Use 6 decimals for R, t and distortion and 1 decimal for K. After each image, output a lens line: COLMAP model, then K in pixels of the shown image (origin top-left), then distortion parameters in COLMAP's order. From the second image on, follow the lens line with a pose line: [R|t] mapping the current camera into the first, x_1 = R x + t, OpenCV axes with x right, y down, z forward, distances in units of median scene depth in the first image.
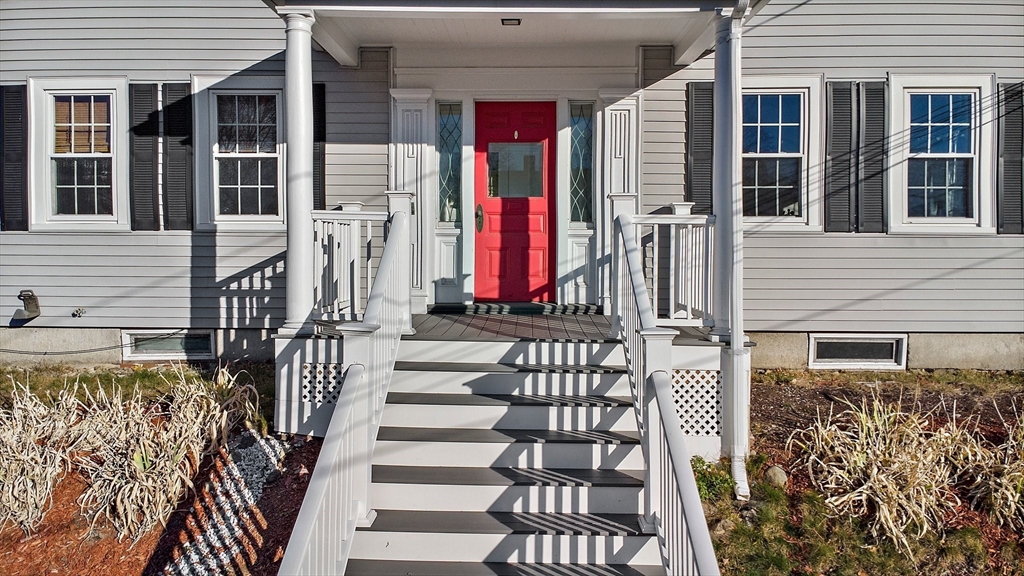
lens RADIAL K [[737.2, 0, 512.0], [0, 737.2, 288.0], [0, 0, 1]] dist [0.007686, 0.001703]
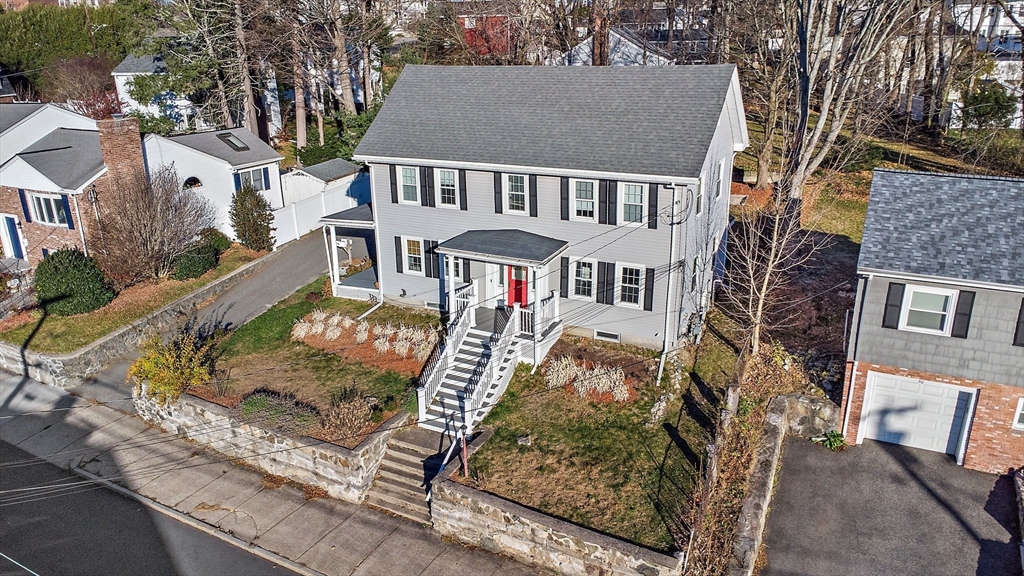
lens RADIAL K [[711.7, 0, 512.0], [0, 711.7, 288.0], [0, 0, 1]] dist [-0.001186, 0.000503]
pose [[0.905085, 0.120076, -0.407925, 1.408483], [0.007049, 0.954934, 0.296733, -1.127441], [0.425172, -0.271444, 0.863450, -2.018222]]
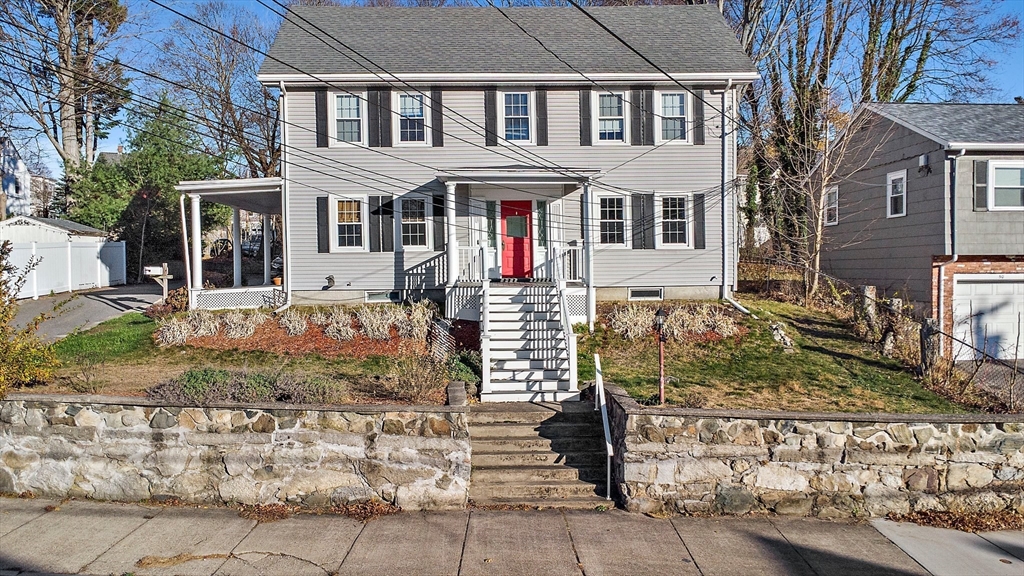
lens RADIAL K [[737.2, 0, 512.0], [0, 737.2, 288.0], [0, 0, 1]] dist [0.007686, 0.001703]
pose [[0.998406, -0.017047, 0.053811, -0.162541], [0.016591, 0.999823, 0.008913, 0.034697], [-0.053953, -0.008006, 0.998511, -1.663661]]
